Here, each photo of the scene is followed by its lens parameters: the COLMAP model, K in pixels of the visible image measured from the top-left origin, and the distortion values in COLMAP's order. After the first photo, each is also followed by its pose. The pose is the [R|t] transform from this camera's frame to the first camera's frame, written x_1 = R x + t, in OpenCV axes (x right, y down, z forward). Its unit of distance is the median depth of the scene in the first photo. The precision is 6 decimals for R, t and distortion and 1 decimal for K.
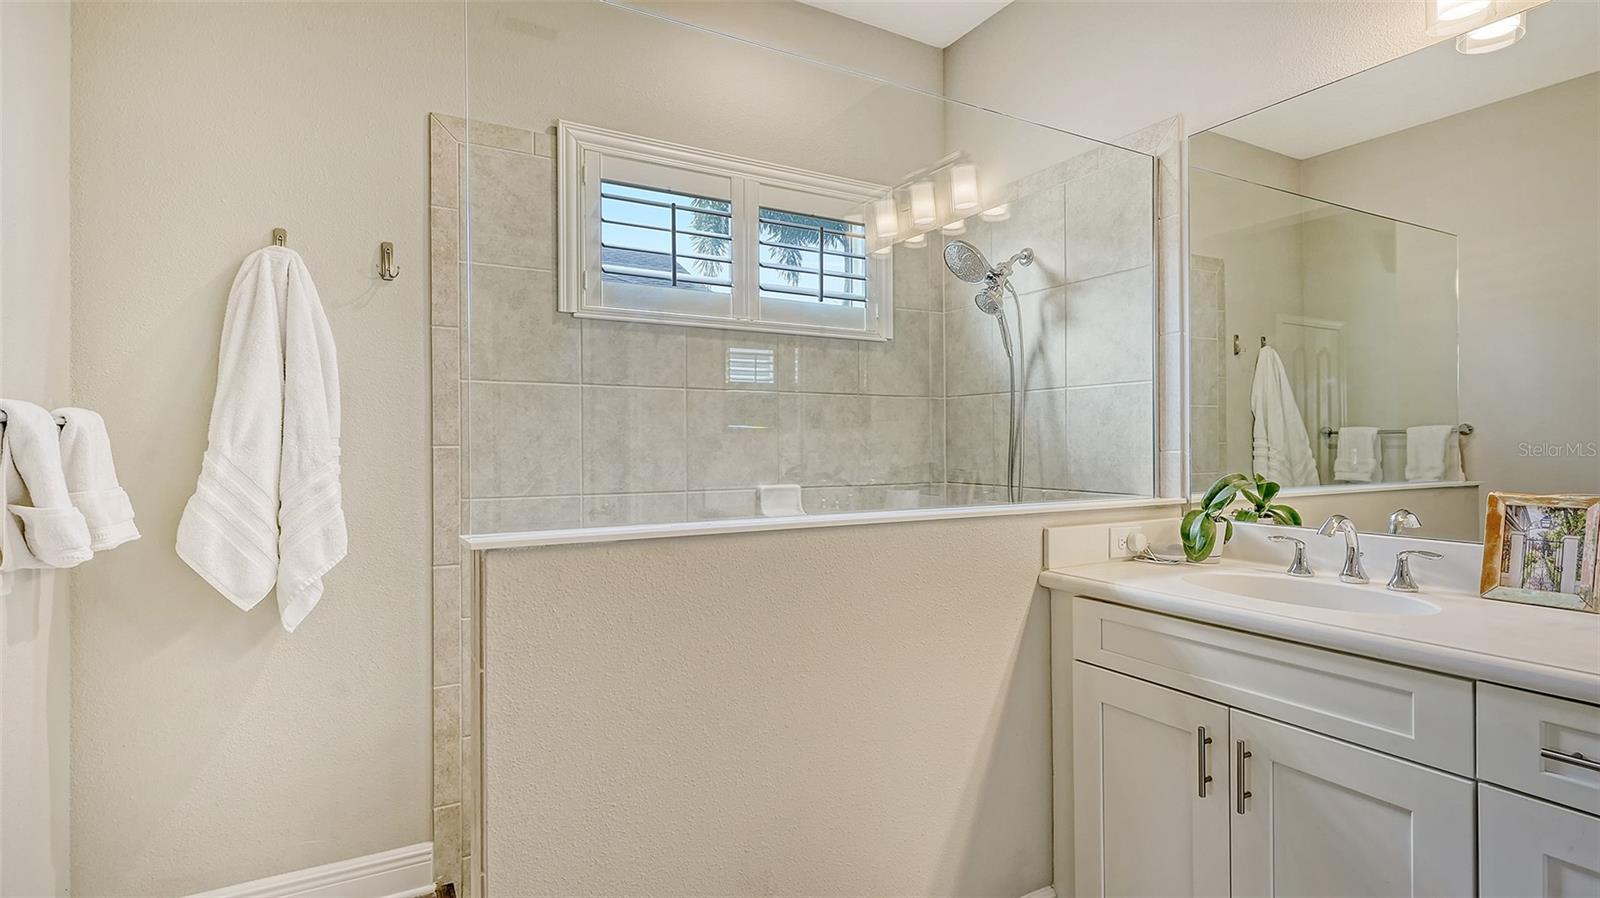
lens RADIAL K [[756.6, 0, 802.1], [0, 756.6, 445.0], [0, 0, 1]] dist [-0.000197, 0.000768]
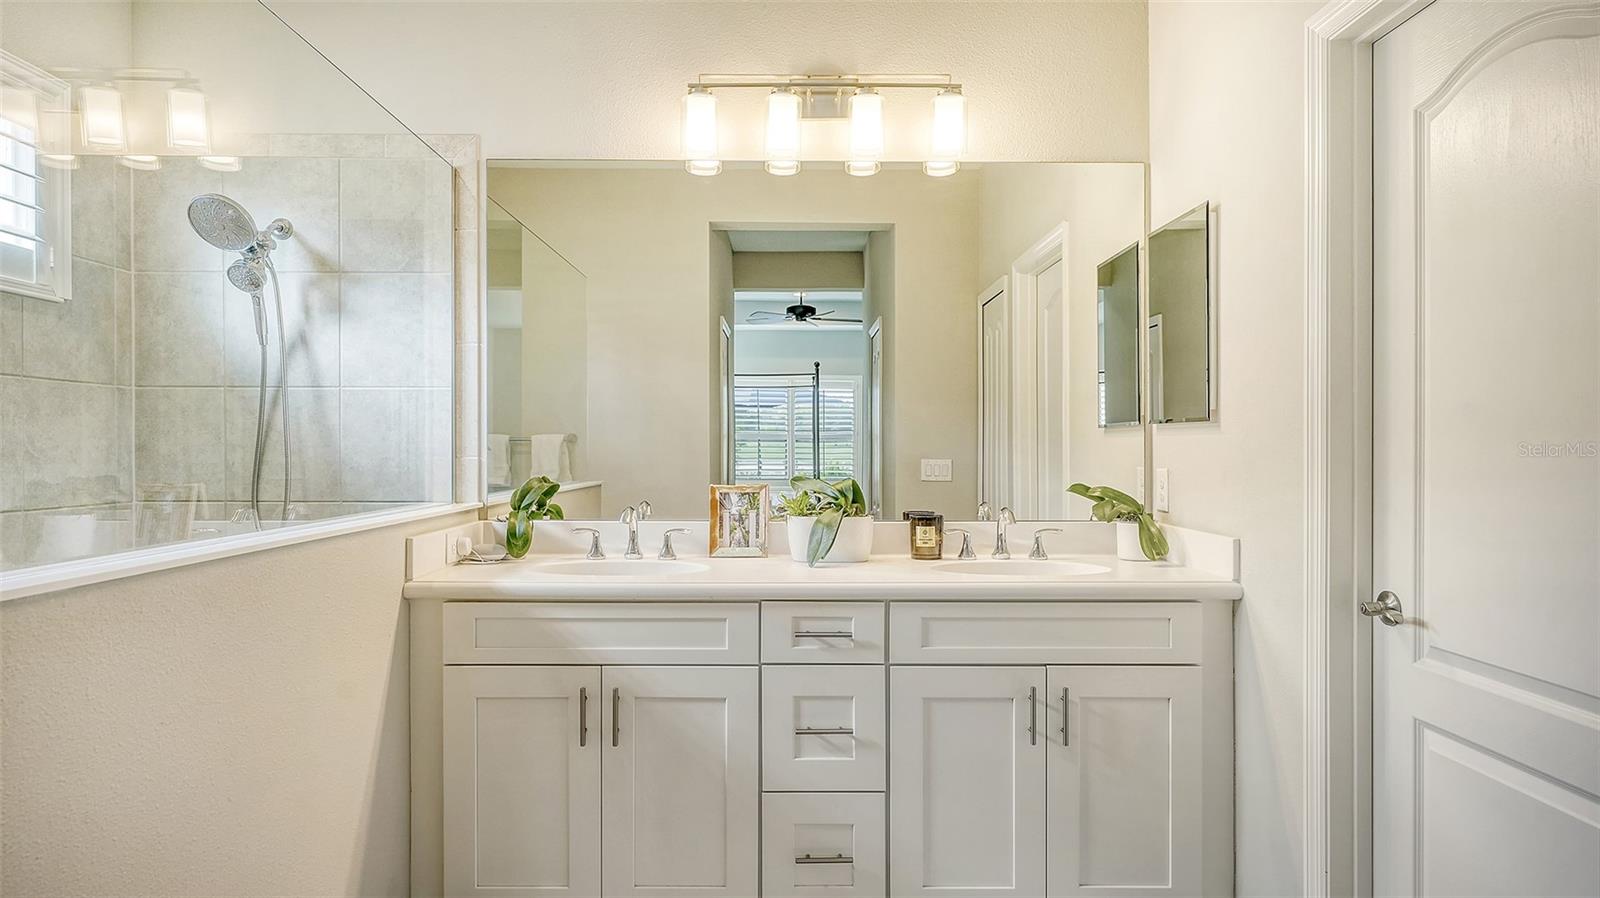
lens RADIAL K [[907.7, 0, 798.9], [0, 907.7, 453.6], [0, 0, 1]] dist [-0.021819, -0.001348]
pose [[0.488226, -0.001154, 0.872717, -0.340229], [-0.001613, 0.999996, 0.002225, -0.000368], [-0.872716, -0.002494, 0.488222, 0.004026]]
